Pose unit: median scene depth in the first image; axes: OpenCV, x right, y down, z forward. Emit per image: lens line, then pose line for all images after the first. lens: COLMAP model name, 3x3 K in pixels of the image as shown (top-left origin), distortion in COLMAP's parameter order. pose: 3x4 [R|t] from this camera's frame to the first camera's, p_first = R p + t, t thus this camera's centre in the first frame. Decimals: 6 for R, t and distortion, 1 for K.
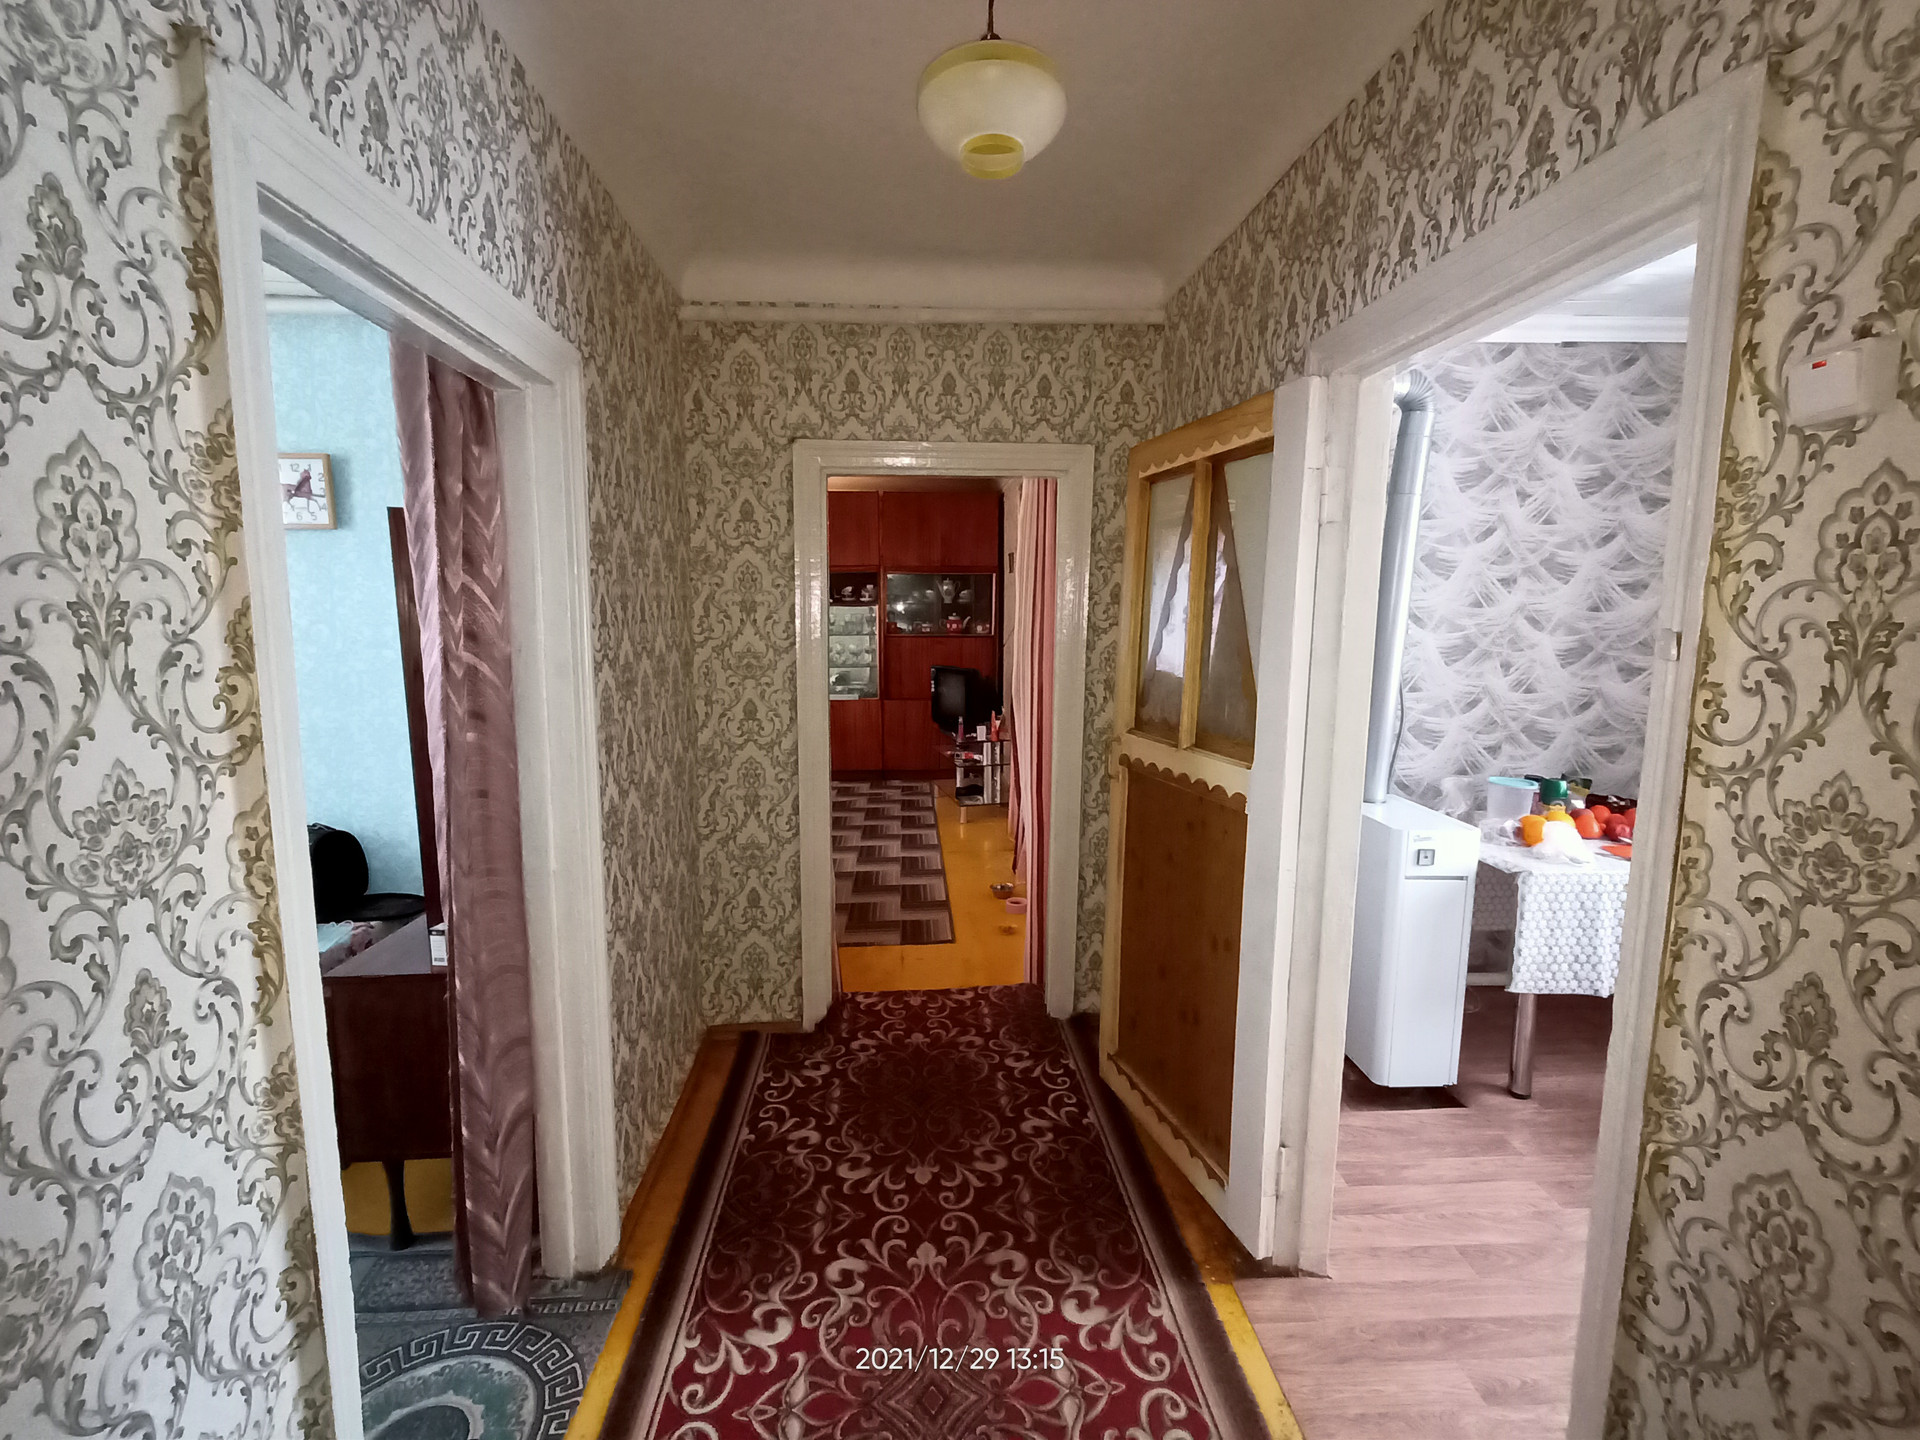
lens RADIAL K [[878.0, 0, 956.1], [0, 878.0, 721.1], [0, 0, 1]] dist [-0.000697, -0.000043]
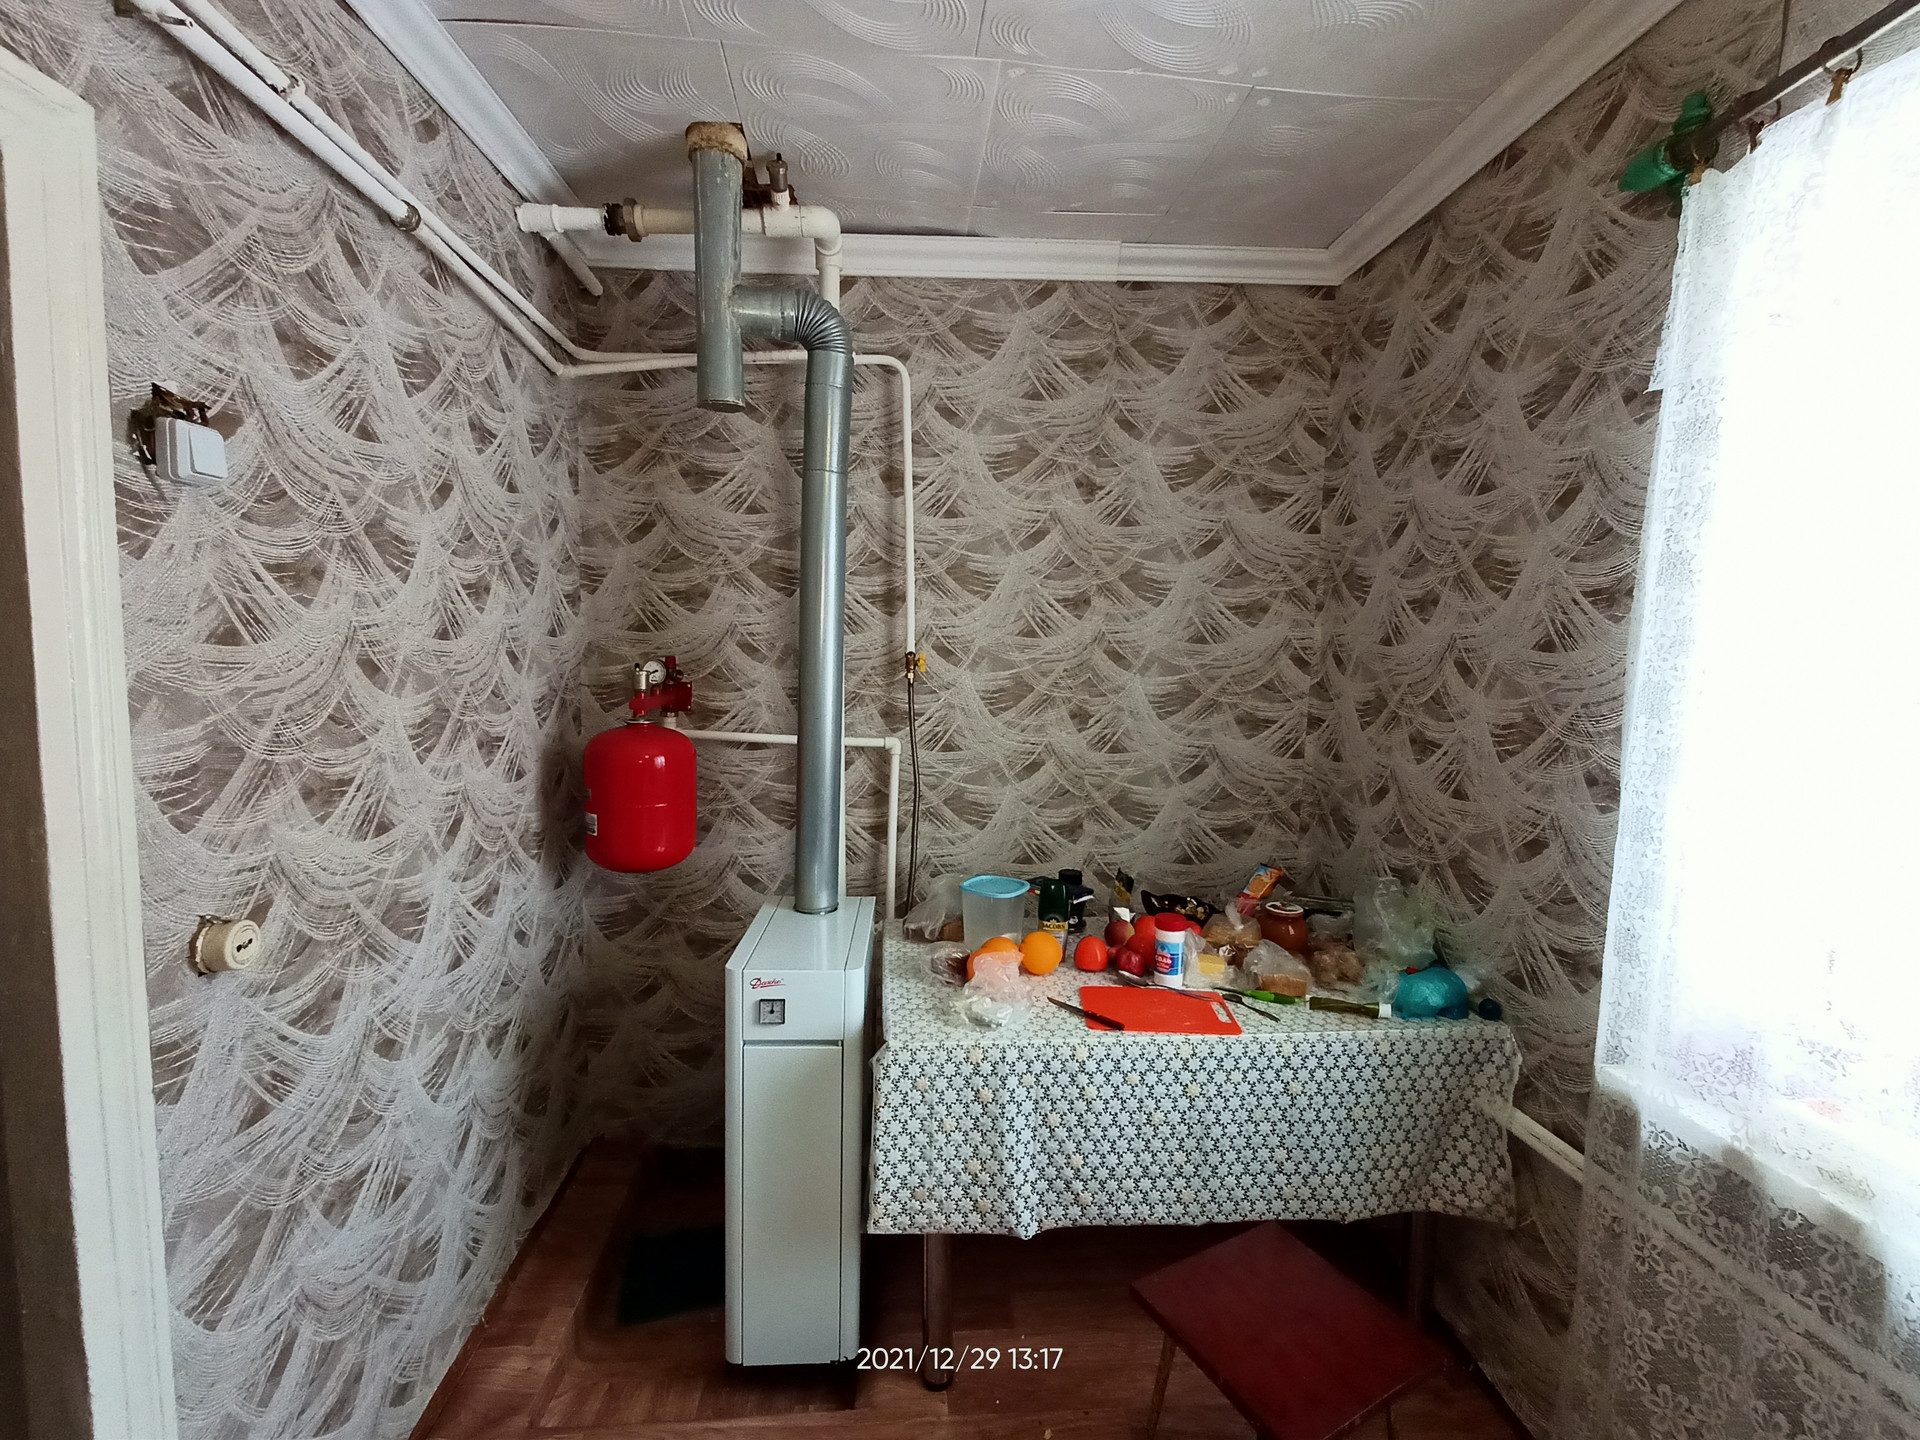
lens RADIAL K [[878.0, 0, 957.1], [0, 878.0, 721.2], [0, 0, 1]] dist [-0.000697, -0.000043]
pose [[0.999986, 0.002290, 0.004869, 0.528060], [-0.002052, 0.998831, -0.048304, -0.022928], [-0.004974, 0.048293, 0.998821, 0.266658]]
